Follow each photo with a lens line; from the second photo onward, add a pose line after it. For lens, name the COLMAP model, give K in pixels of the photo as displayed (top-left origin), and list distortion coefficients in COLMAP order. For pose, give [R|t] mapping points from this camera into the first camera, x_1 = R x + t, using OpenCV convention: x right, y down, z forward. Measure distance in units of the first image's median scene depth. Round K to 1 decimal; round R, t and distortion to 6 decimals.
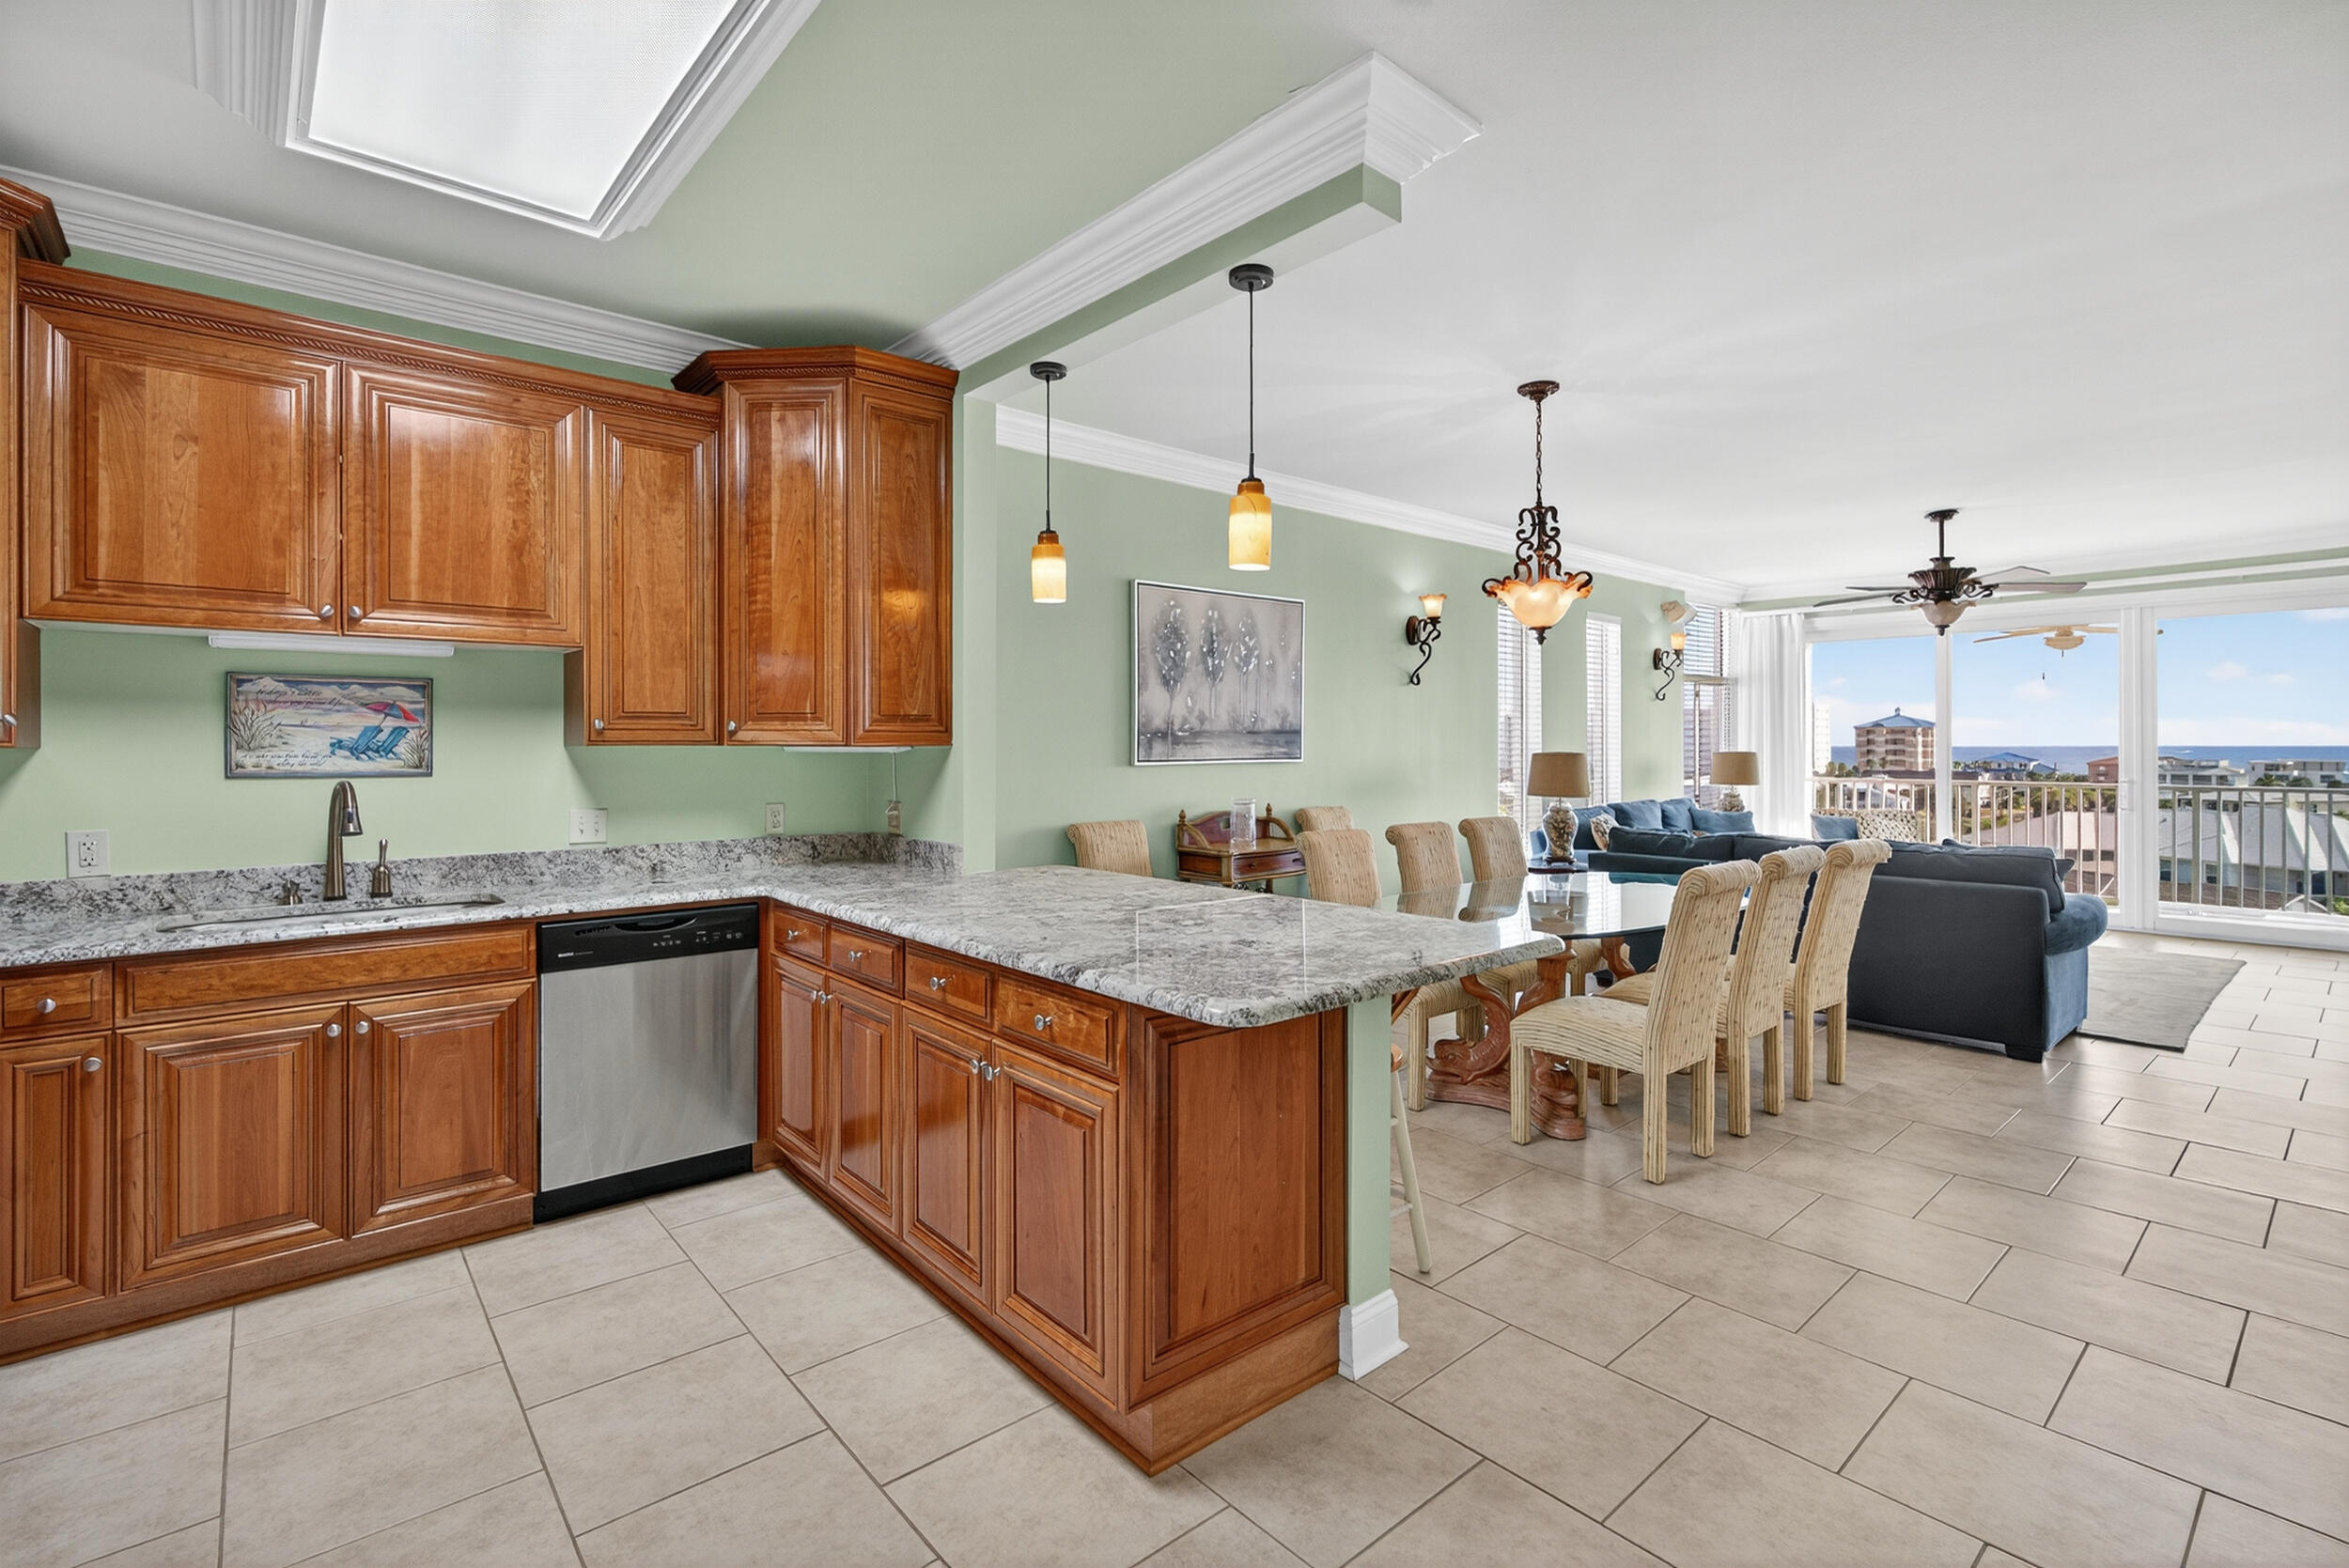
lens RADIAL K [[1058.5, 0, 1182.3], [0, 1058.5, 744.9], [0, 0, 1]] dist [-0.006249, 0.003668]
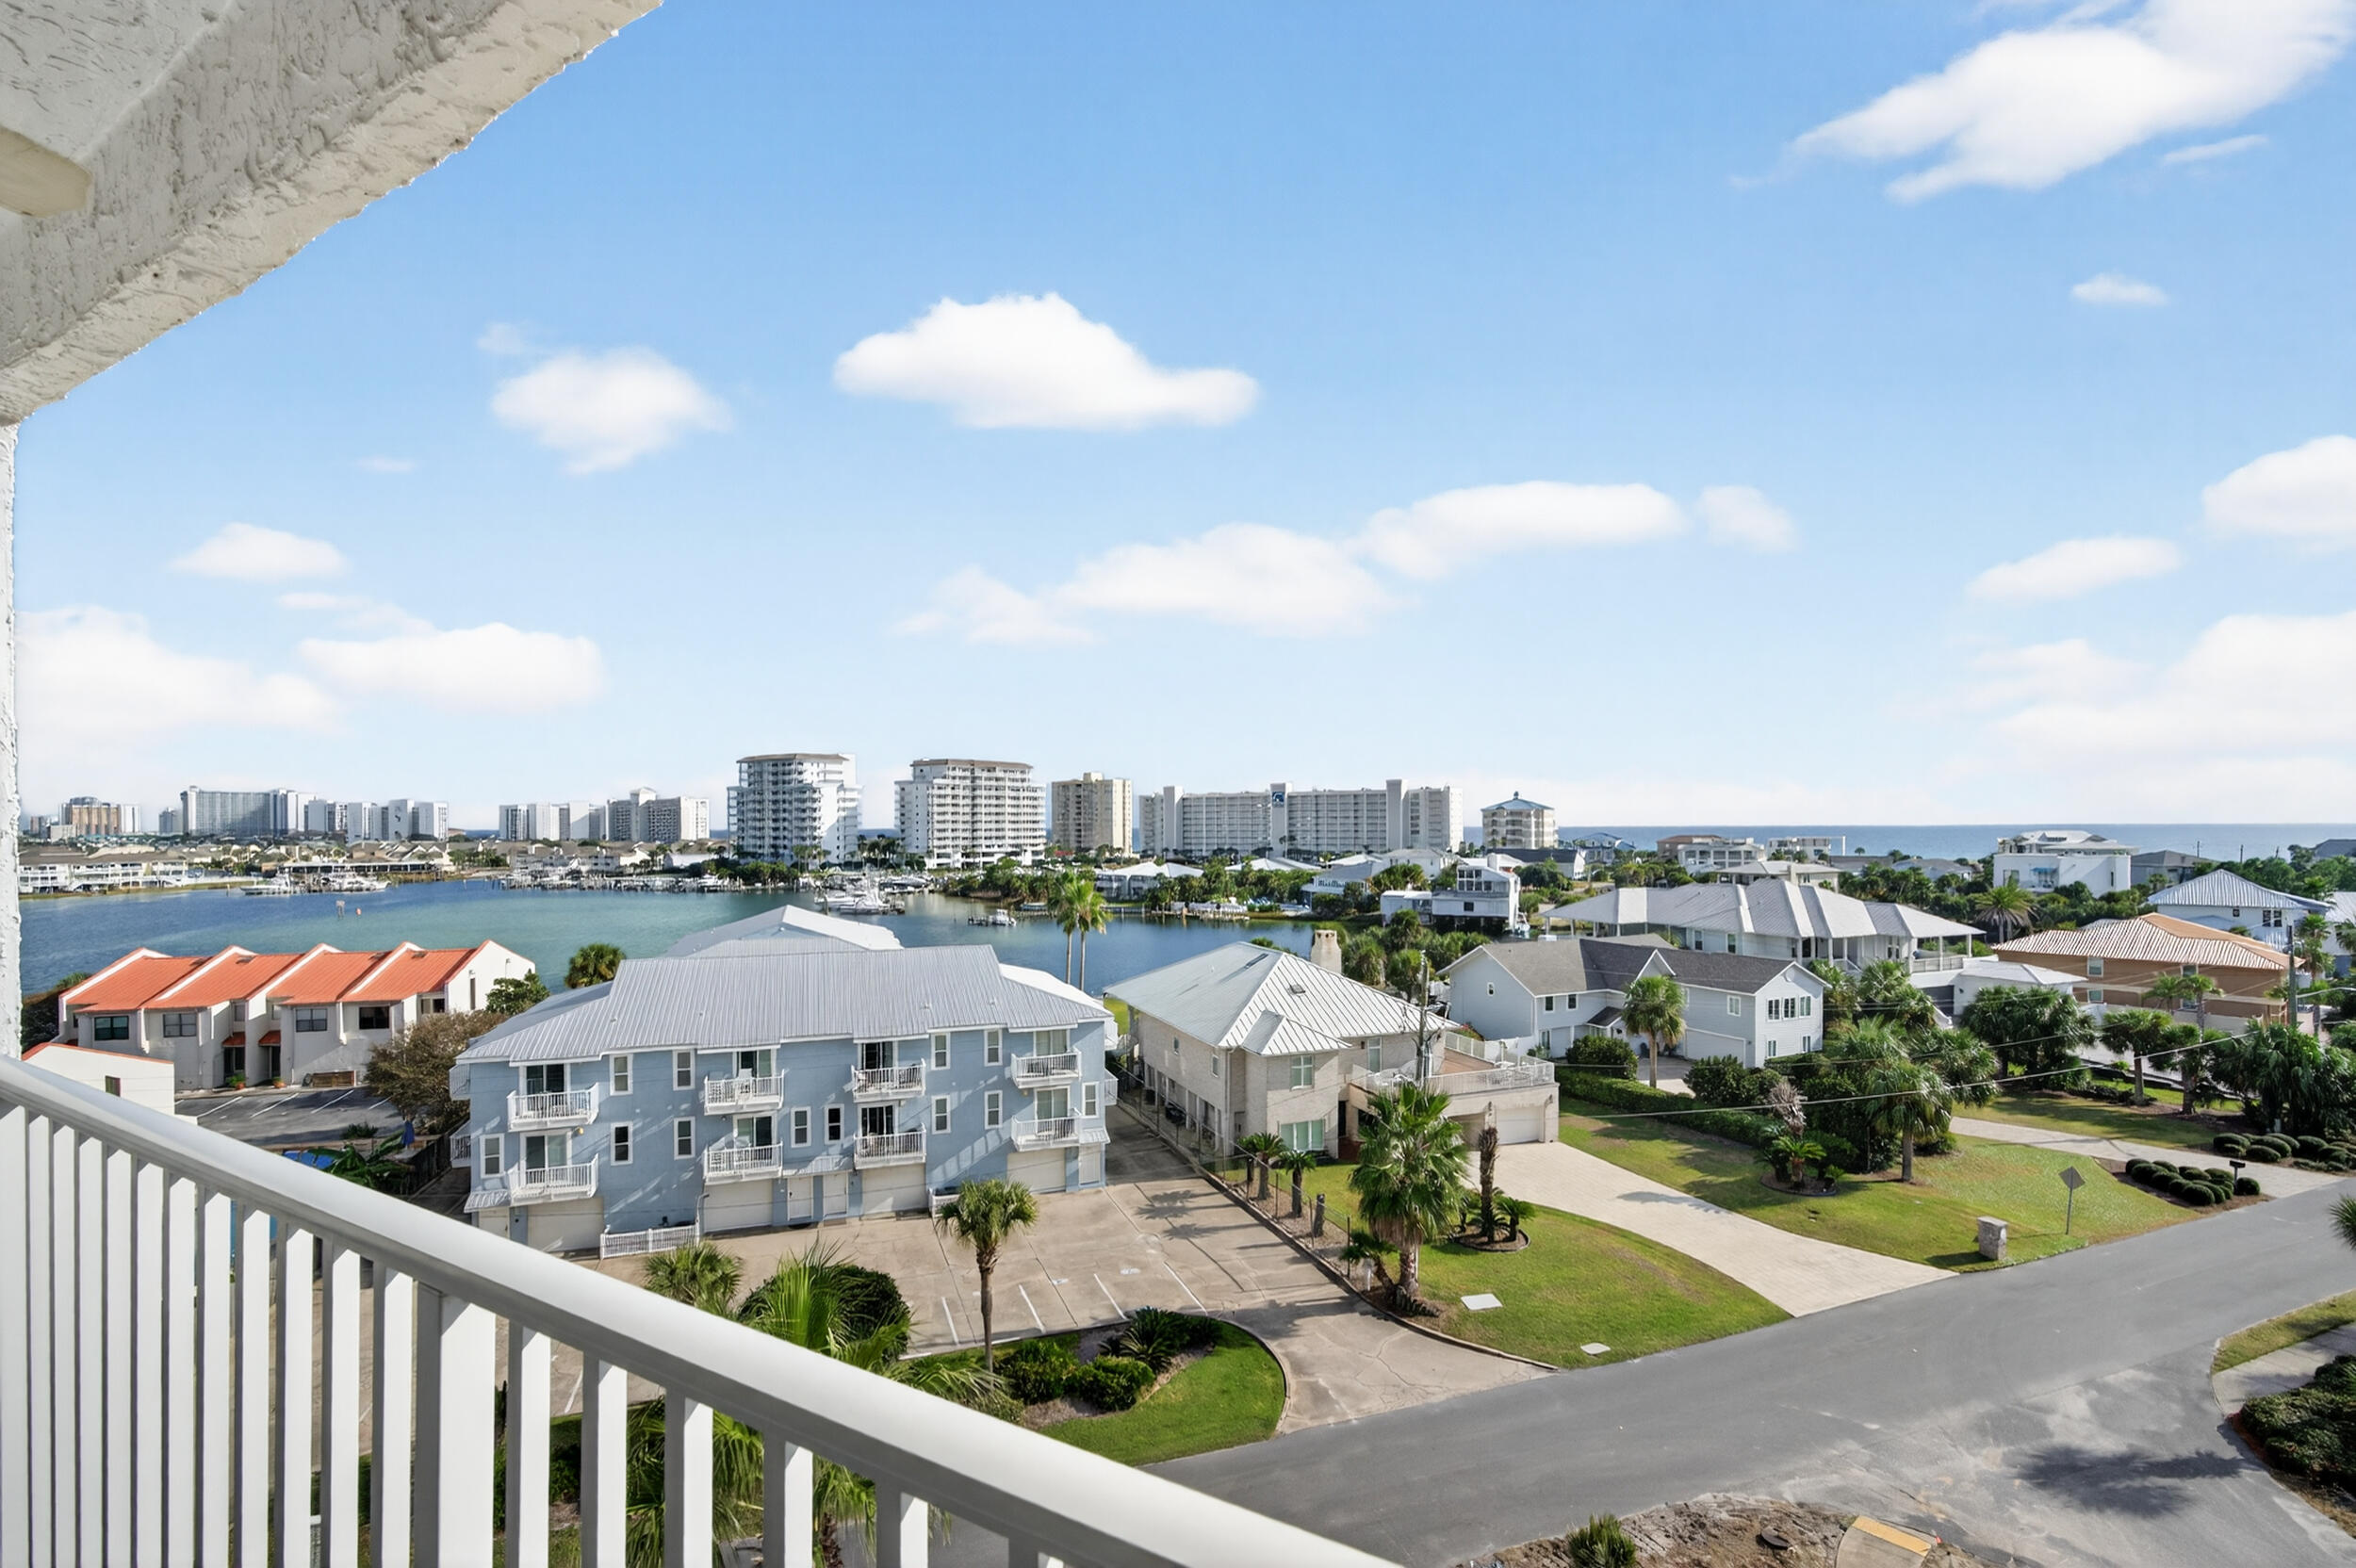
lens RADIAL K [[1094.5, 0, 1203.9], [0, 1094.5, 830.0], [0, 0, 1]] dist [0.001591, 0.001718]
pose [[0.950903, -0.002396, 0.309478, 2.033261], [0.001281, 0.999992, 0.003807, -0.016179], [-0.309485, -0.003224, 0.950899, 1.777059]]
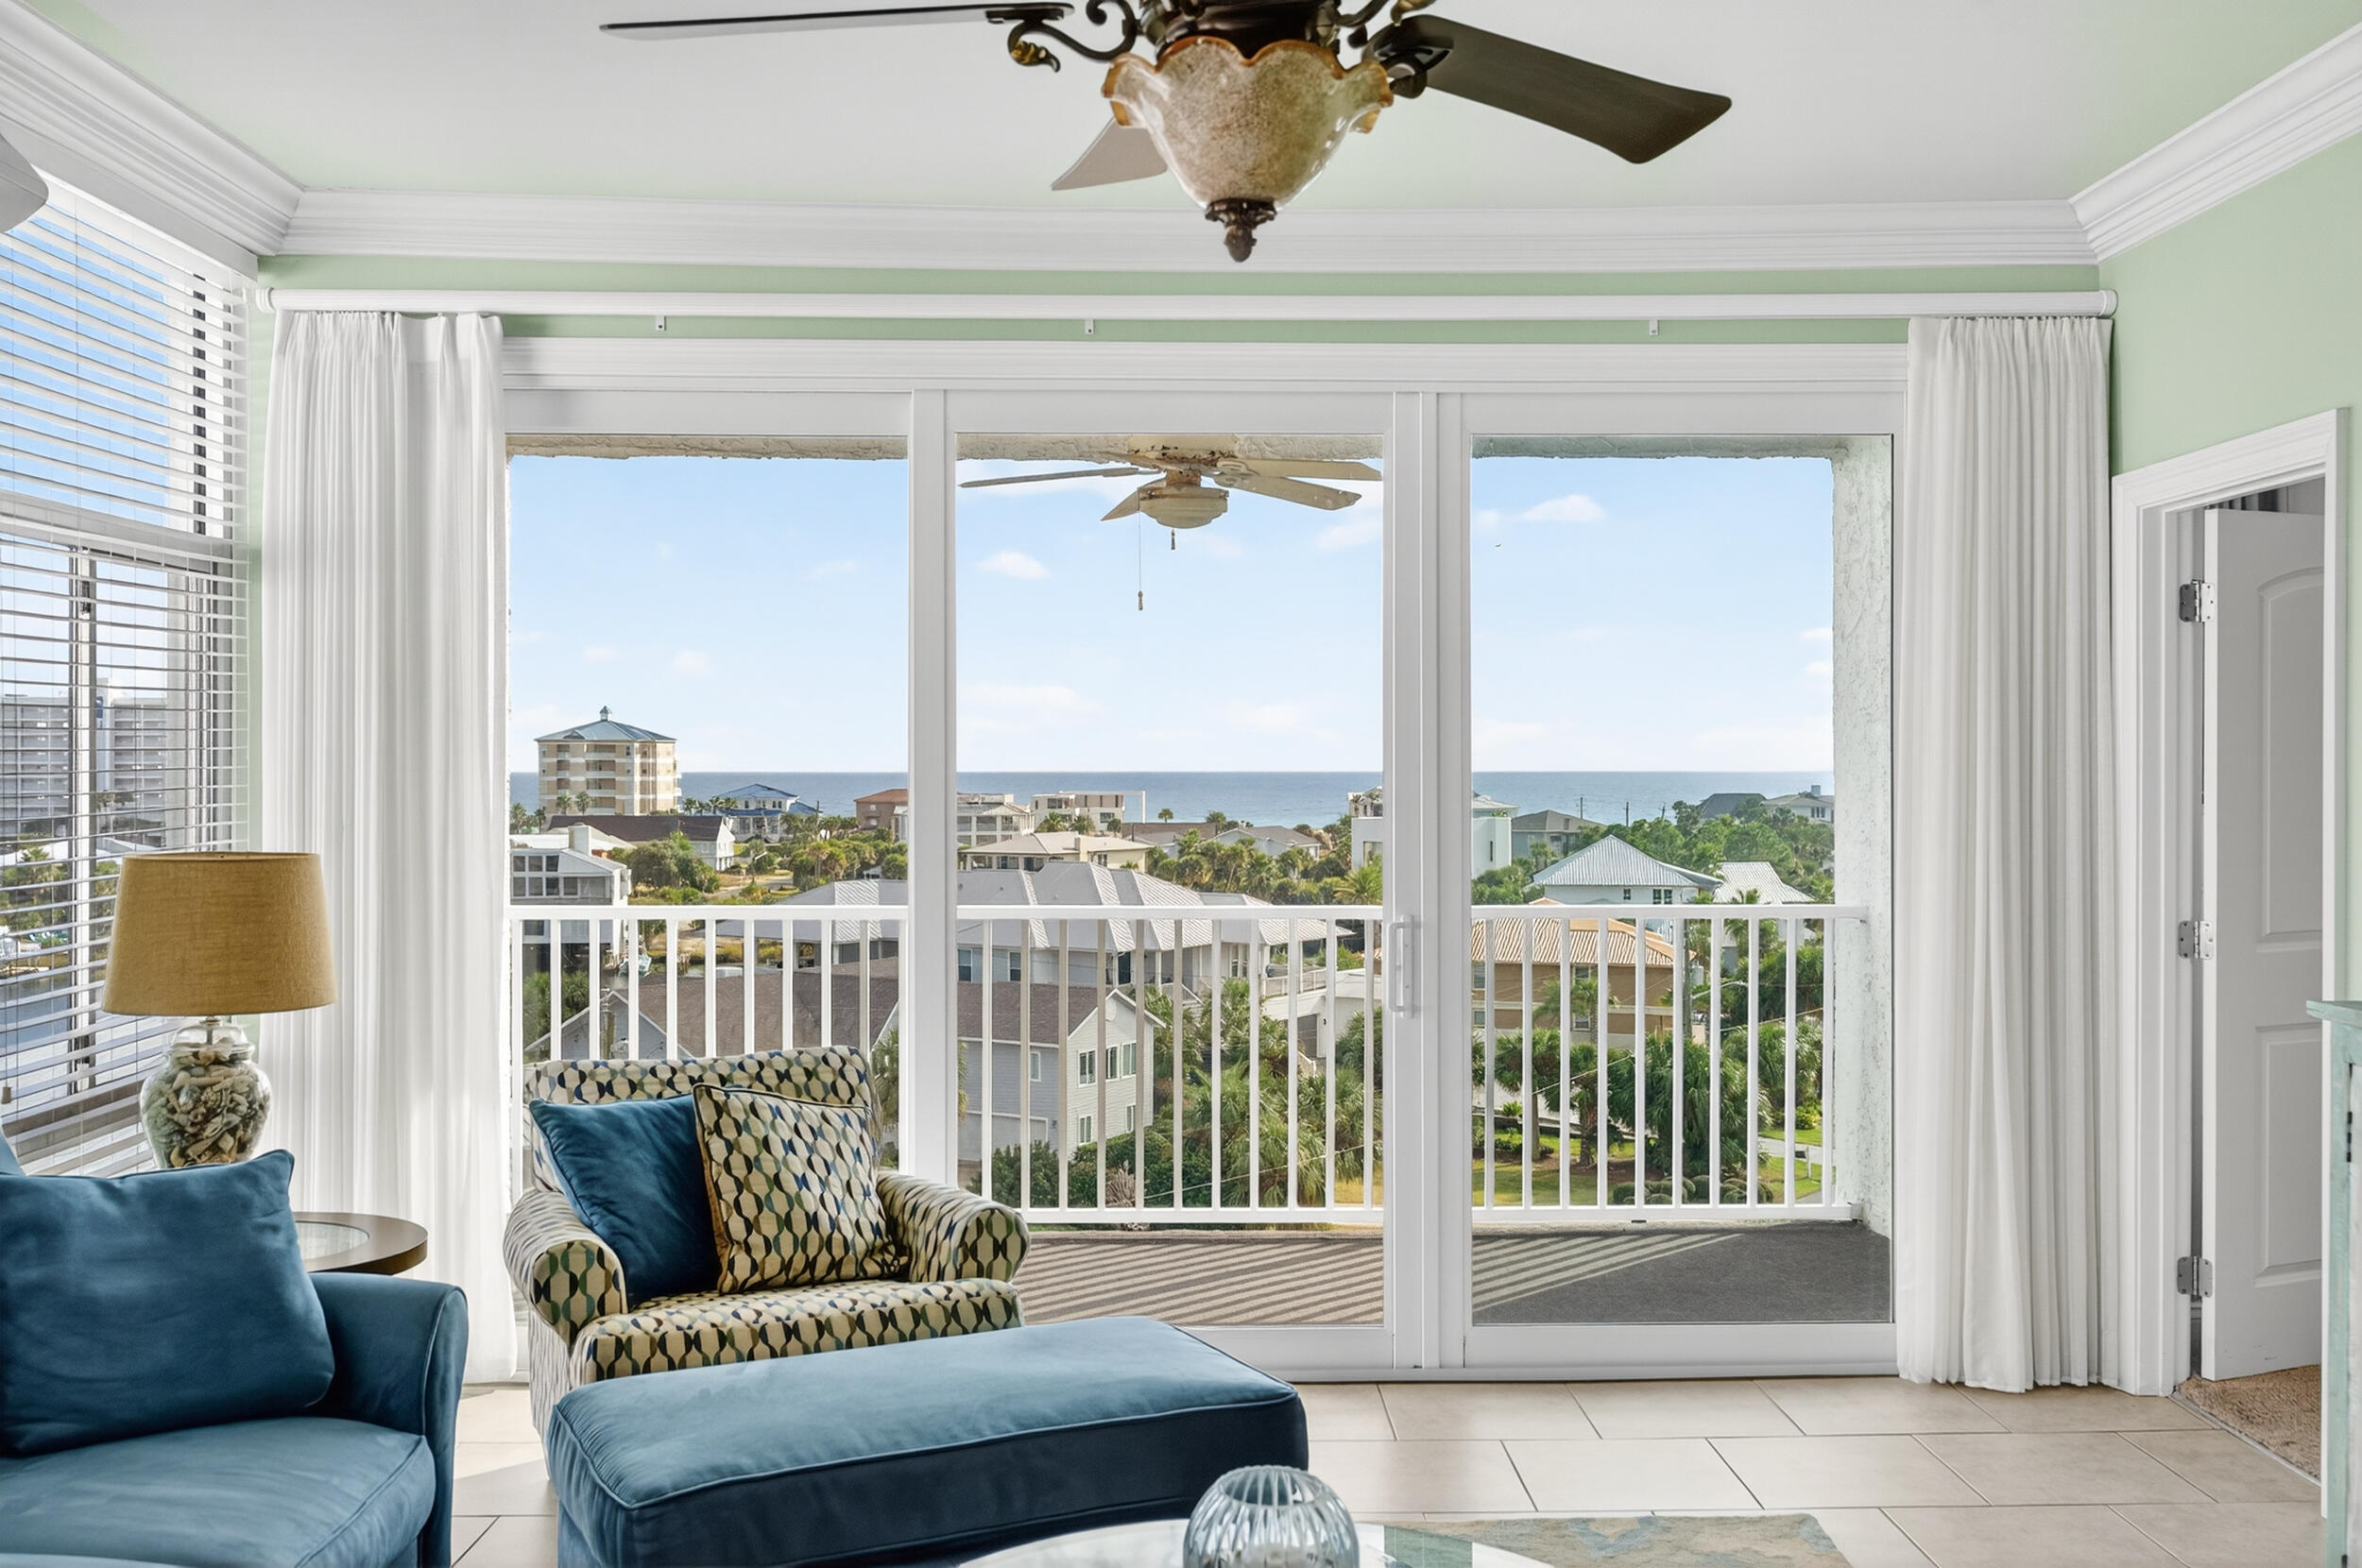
lens RADIAL K [[2098.5, 0, 1204.2], [0, 2098.5, 765.0], [0, 0, 1]] dist [0.000851, -0.007844]
pose [[0.641586, 0.003528, 0.767043, 0.680465], [-0.001506, 0.999993, -0.003339, -0.022190], [-0.767049, 0.000987, 0.641587, 1.203462]]
